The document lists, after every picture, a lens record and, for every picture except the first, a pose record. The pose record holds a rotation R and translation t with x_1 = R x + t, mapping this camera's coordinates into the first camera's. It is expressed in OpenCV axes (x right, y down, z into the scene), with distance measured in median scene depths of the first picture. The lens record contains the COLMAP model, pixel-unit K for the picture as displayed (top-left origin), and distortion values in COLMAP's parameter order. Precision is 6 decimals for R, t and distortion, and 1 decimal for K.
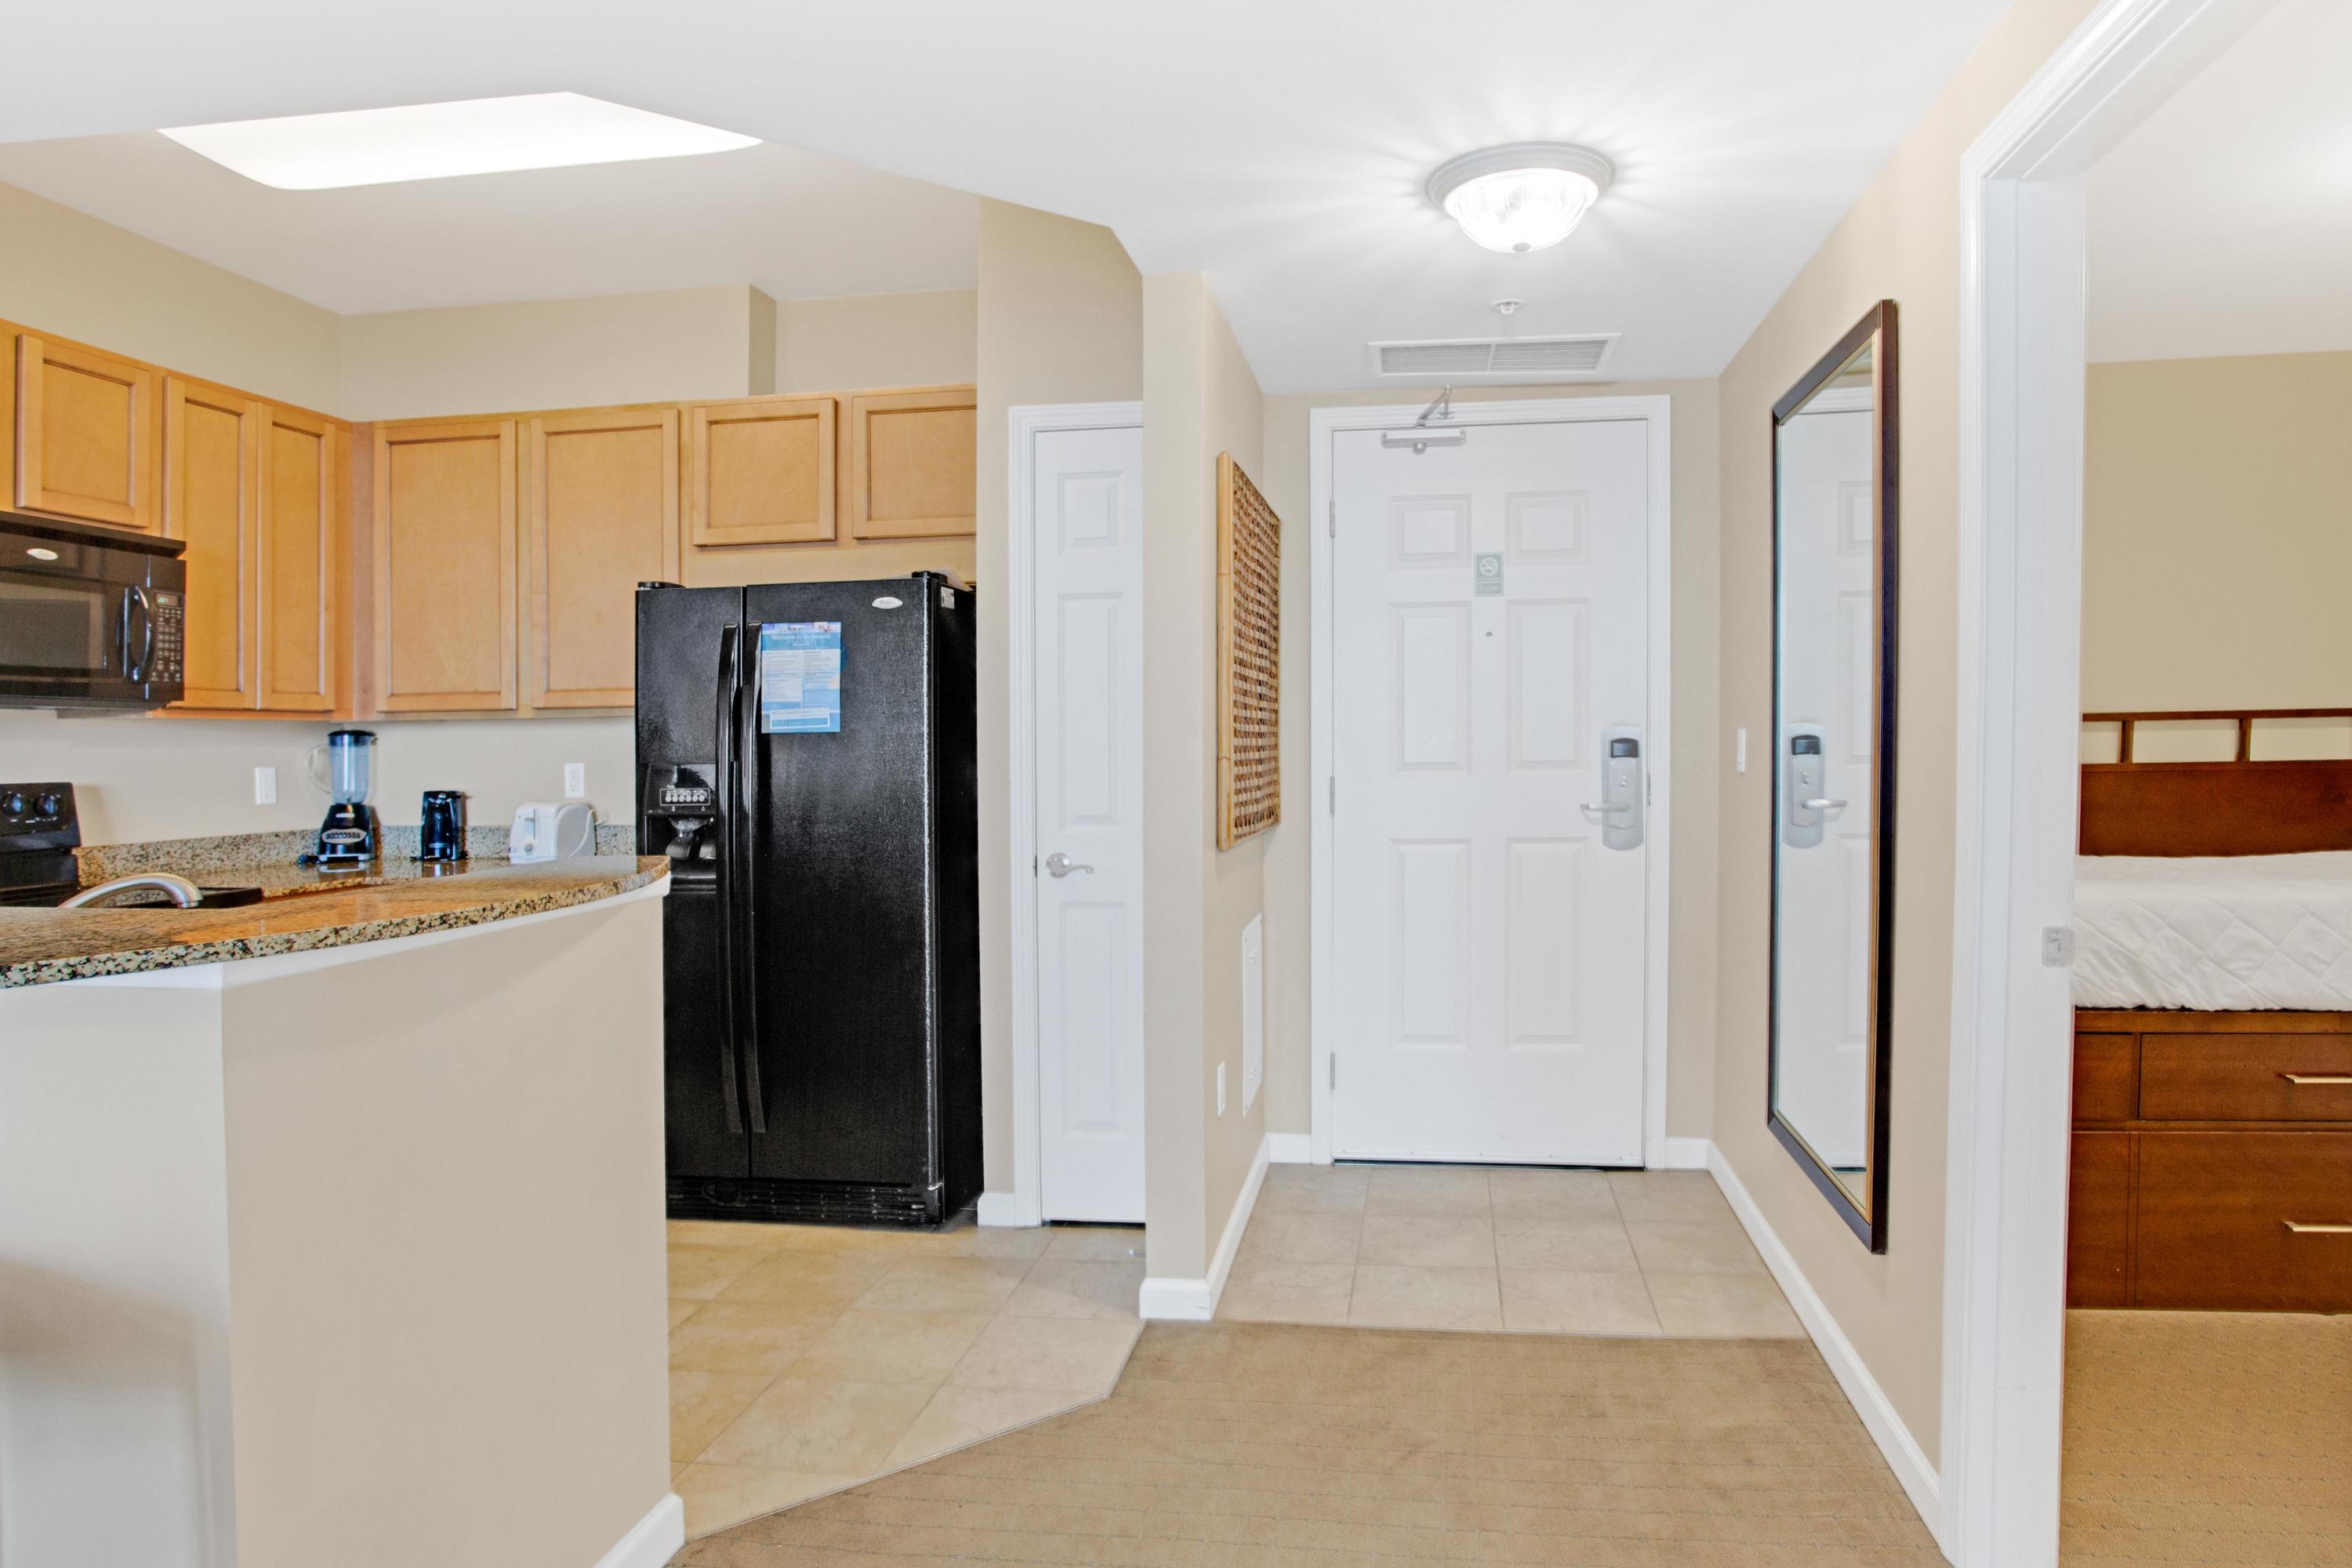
lens RADIAL K [[1674.5, 0, 1176.0], [0, 1674.5, 784.0], [0, 0, 1]] dist [-0.104395, 0.082313]
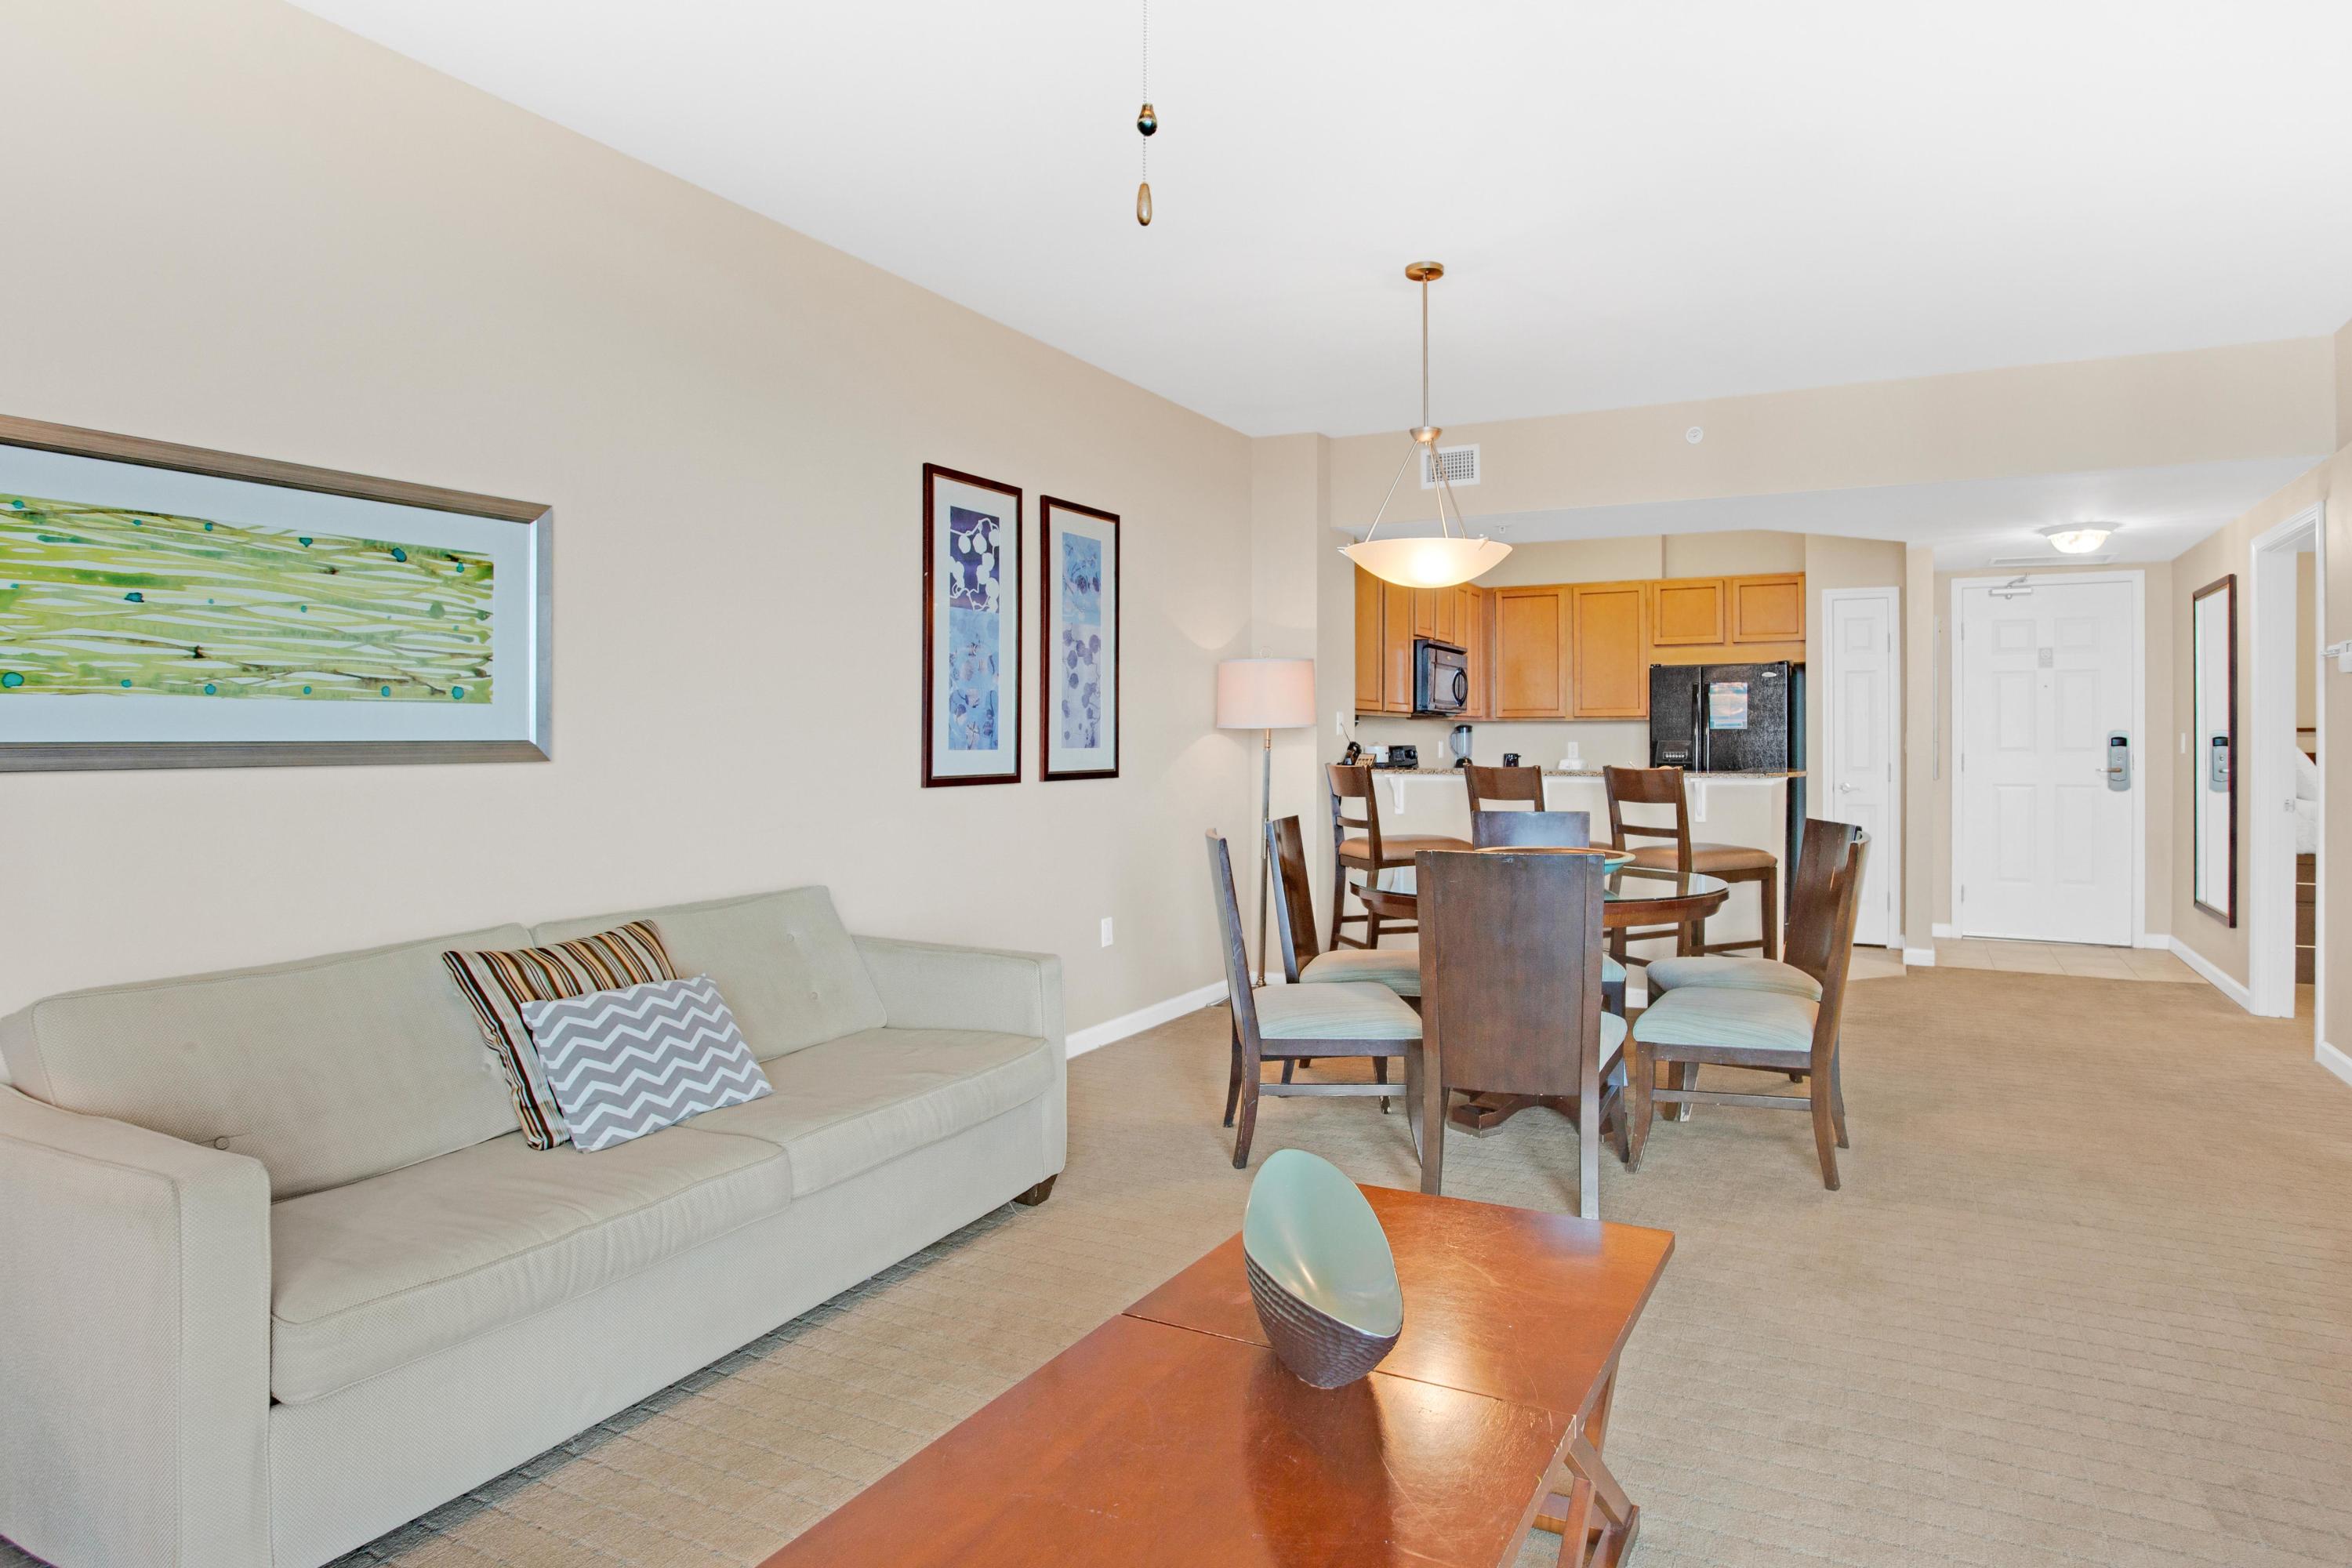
lens RADIAL K [[1584.5, 0, 1172.7], [0, 1584.5, 709.3], [0, 0, 1]] dist [-0.003901, -0.002502]
pose [[0.963779, 0.008319, -0.266573, -0.347435], [-0.020723, 0.998828, -0.043750, 0.049908], [0.265896, 0.047690, 0.962821, -1.233072]]
